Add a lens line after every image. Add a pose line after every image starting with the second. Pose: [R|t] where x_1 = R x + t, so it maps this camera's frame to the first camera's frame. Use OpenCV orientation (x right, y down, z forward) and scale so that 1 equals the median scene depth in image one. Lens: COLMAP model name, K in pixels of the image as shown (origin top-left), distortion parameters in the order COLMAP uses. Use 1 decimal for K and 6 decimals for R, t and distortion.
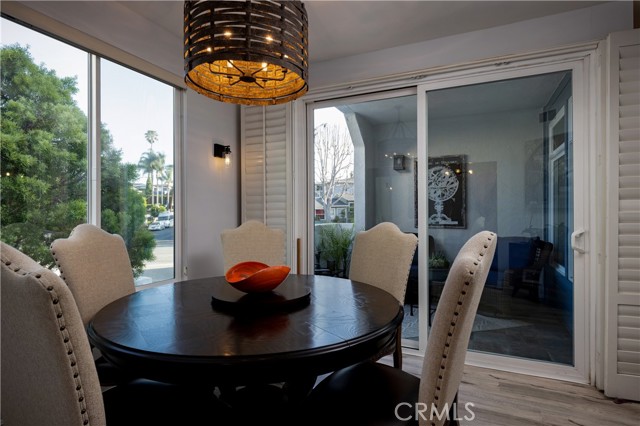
lens RADIAL K [[344.5, 0, 317.3], [0, 344.5, 209.7], [0, 0, 1]] dist [-0.002222, -0.000250]
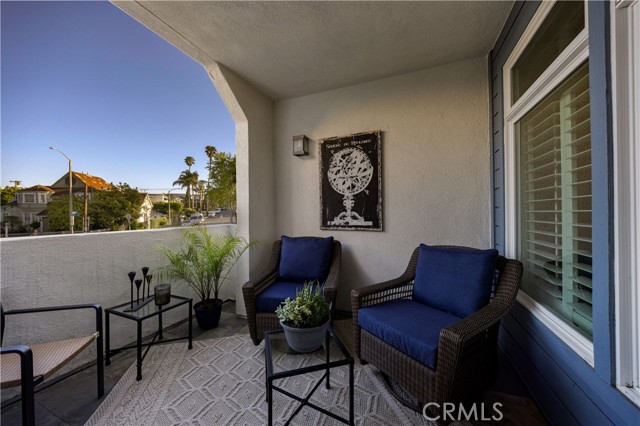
lens RADIAL K [[229.2, 0, 318.2], [0, 229.2, 211.6], [0, 0, 1]] dist [-0.002873, -0.000147]
pose [[0.998932, -0.006878, 0.045699, 0.263857], [0.006793, 0.999975, 0.002019, 0.010787], [-0.045712, -0.001706, 0.998953, 0.502819]]
